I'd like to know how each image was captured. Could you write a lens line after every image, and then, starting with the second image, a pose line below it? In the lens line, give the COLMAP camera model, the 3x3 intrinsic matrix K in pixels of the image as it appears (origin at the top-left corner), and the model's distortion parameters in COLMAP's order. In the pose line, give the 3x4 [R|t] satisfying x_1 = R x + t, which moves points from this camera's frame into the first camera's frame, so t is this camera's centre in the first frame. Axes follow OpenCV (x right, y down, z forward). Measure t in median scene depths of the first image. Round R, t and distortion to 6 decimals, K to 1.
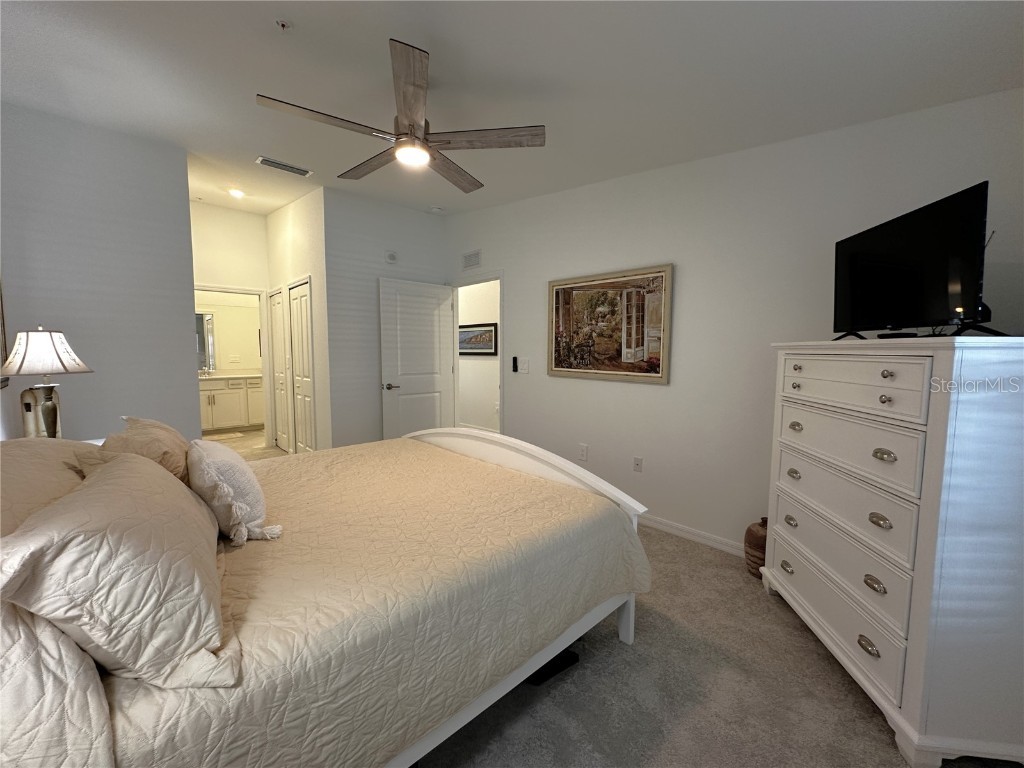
lens RADIAL K [[411.2, 0, 509.7], [0, 411.2, 383.9], [0, 0, 1]] dist [-0.001600, -0.000557]
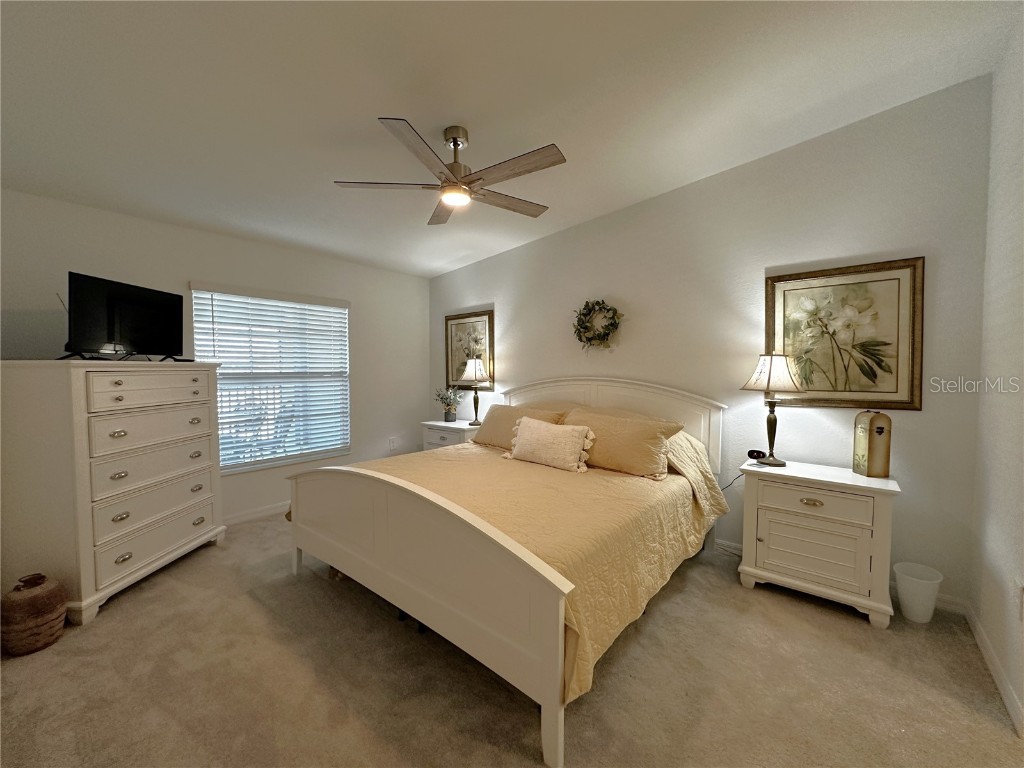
lens RADIAL K [[411.2, 0, 509.7], [0, 411.2, 383.9], [0, 0, 1]] dist [-0.001600, -0.000557]
pose [[-0.992320, -0.000145, -0.123700, -0.151417], [-0.014941, 0.992819, 0.118689, -0.115798], [0.122795, 0.119625, -0.985196, 1.383735]]
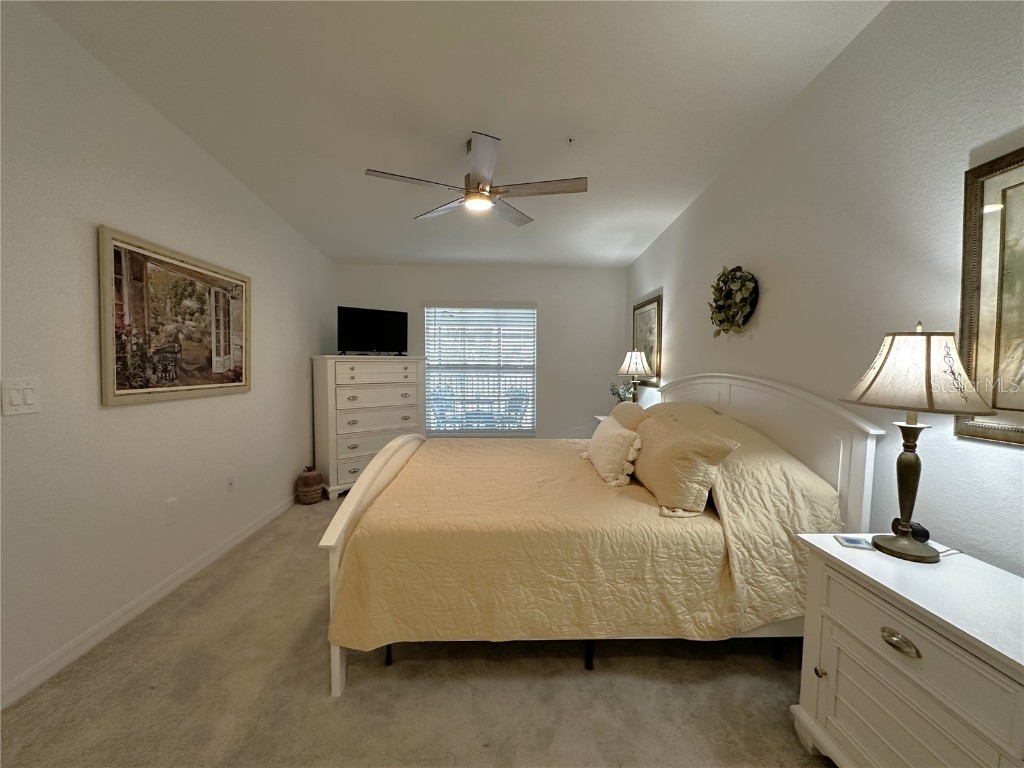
lens RADIAL K [[411.2, 0, 509.7], [0, 411.2, 383.9], [0, 0, 1]] dist [-0.001600, -0.000557]
pose [[-0.751738, -0.043638, 0.658017, -0.720917], [0.044755, 0.992132, 0.116924, -0.099842], [-0.657942, 0.117346, -0.743870, 1.210935]]
